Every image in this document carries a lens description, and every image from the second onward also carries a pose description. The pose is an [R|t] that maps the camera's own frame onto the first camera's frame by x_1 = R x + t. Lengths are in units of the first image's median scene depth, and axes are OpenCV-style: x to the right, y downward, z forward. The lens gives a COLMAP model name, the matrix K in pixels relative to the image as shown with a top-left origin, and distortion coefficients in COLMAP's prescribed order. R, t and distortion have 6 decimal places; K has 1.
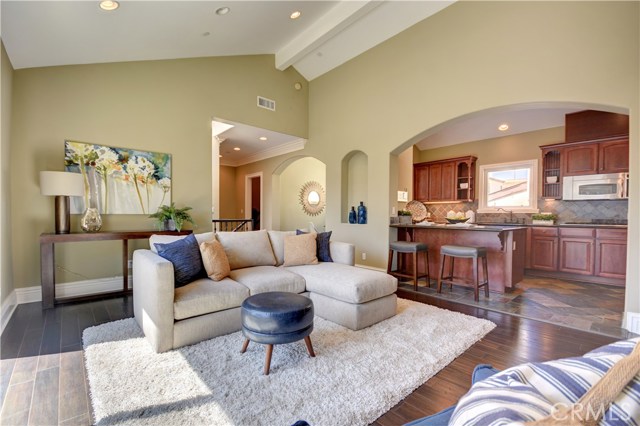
lens RADIAL K [[282.7, 0, 315.1], [0, 282.7, 218.7], [0, 0, 1]] dist [-0.000021, -0.006442]
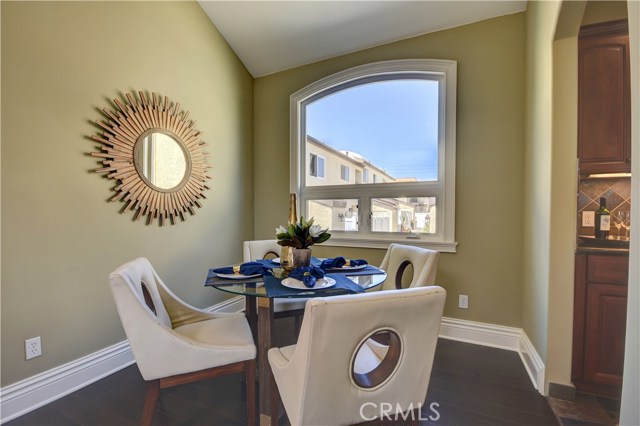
lens RADIAL K [[282.7, 0, 316.2], [0, 282.7, 214.5], [0, 0, 1]] dist [-0.000021, -0.006442]
pose [[0.924902, -0.013652, 0.379960, 0.045916], [0.017008, 0.999840, -0.005476, -0.027595], [-0.379825, 0.011527, 0.924987, 1.251323]]
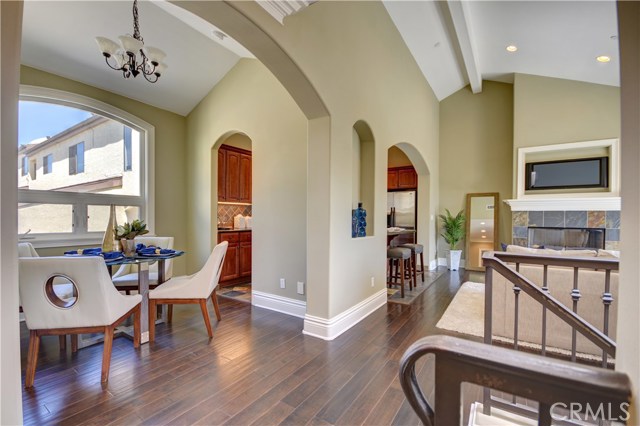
lens RADIAL K [[282.7, 0, 317.2], [0, 282.7, 219.4], [0, 0, 1]] dist [-0.000021, -0.006442]
pose [[-0.255256, -0.014870, 0.966759, -0.482172], [0.005096, 0.999847, 0.016724, -0.034820], [-0.966860, 0.009196, -0.255141, 1.370703]]
